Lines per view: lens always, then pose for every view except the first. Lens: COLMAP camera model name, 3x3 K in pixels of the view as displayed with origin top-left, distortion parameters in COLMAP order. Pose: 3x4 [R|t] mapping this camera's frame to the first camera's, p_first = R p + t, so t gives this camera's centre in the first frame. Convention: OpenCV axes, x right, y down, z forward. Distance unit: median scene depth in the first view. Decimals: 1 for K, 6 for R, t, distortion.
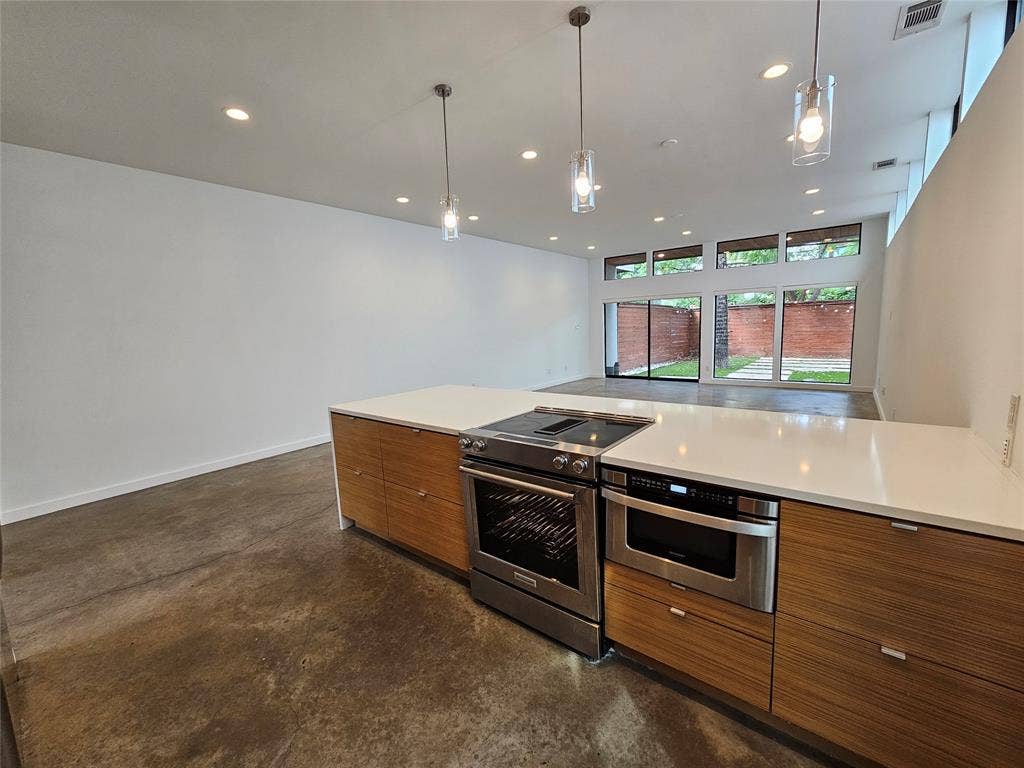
lens RADIAL K [[418.9, 0, 516.8], [0, 418.9, 380.4], [0, 0, 1]] dist [0.000211, 0.000027]
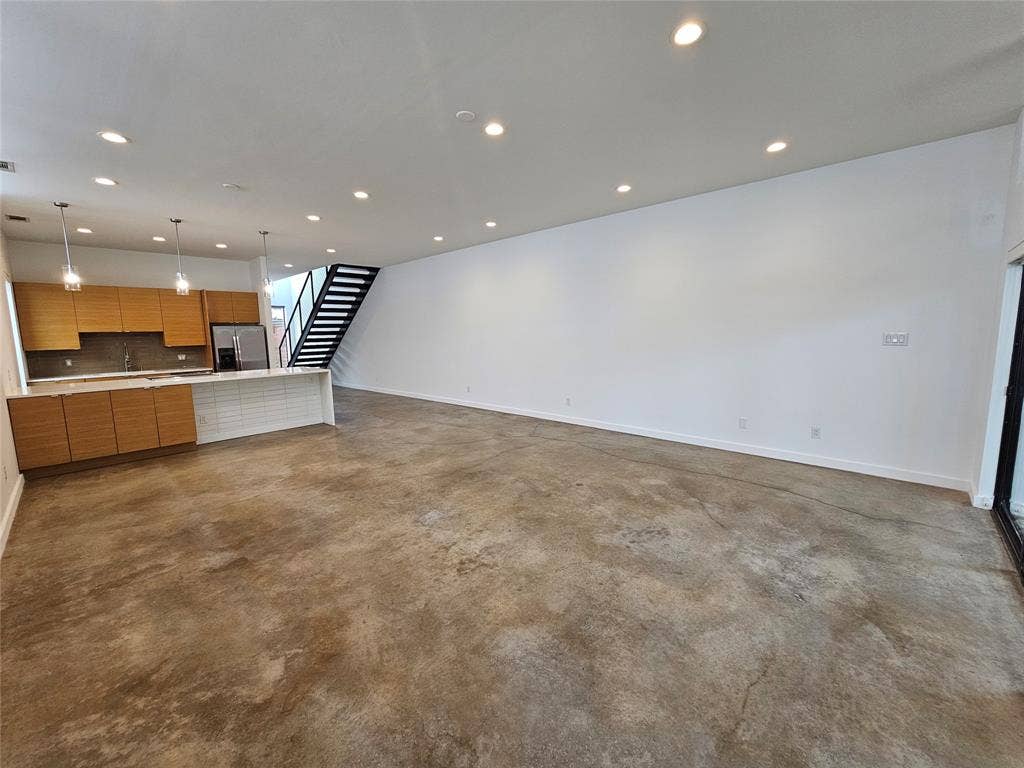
lens RADIAL K [[418.9, 0, 523.0], [0, 418.9, 384.3], [0, 0, 1]] dist [0.000211, 0.000027]
pose [[-0.081874, 0.163922, -0.983070, 1.954060], [-0.110373, 0.978823, 0.172406, -0.416049], [0.990512, 0.122620, -0.062048, 2.496987]]
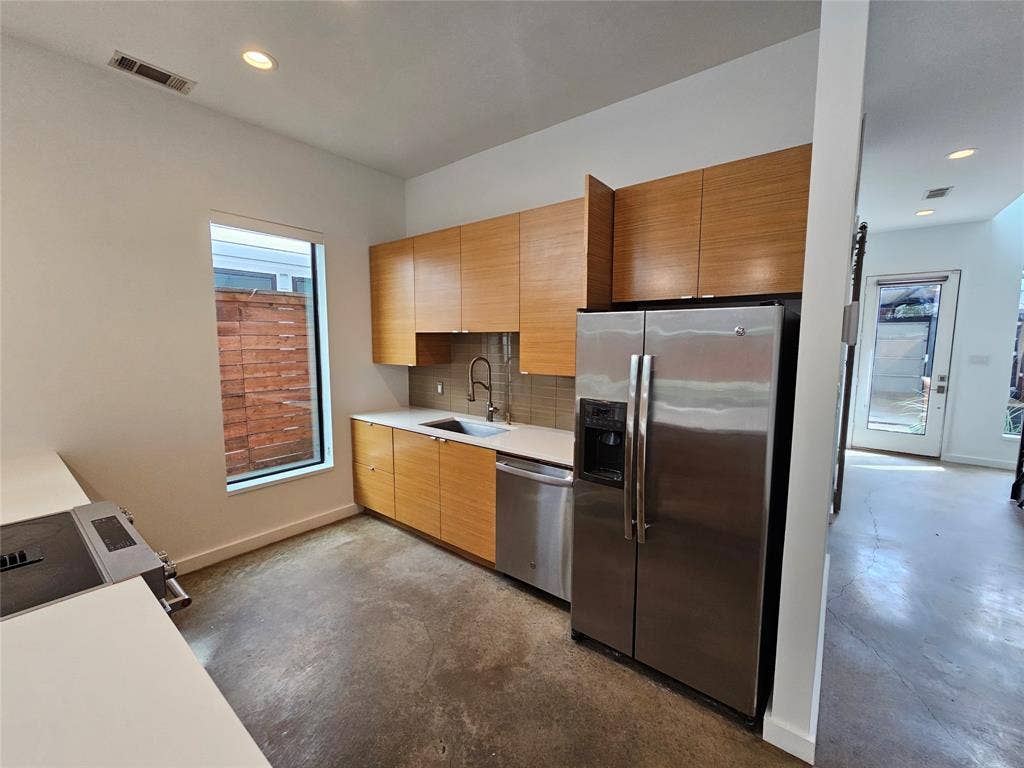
lens RADIAL K [[418.9, 0, 511.6], [0, 418.9, 384.9], [0, 0, 1]] dist [0.000211, 0.000027]
pose [[-0.999462, 0.029633, 0.014039, -0.429894], [0.032129, 0.970543, 0.238775, -0.155104], [-0.006550, 0.239098, -0.970973, 1.042980]]
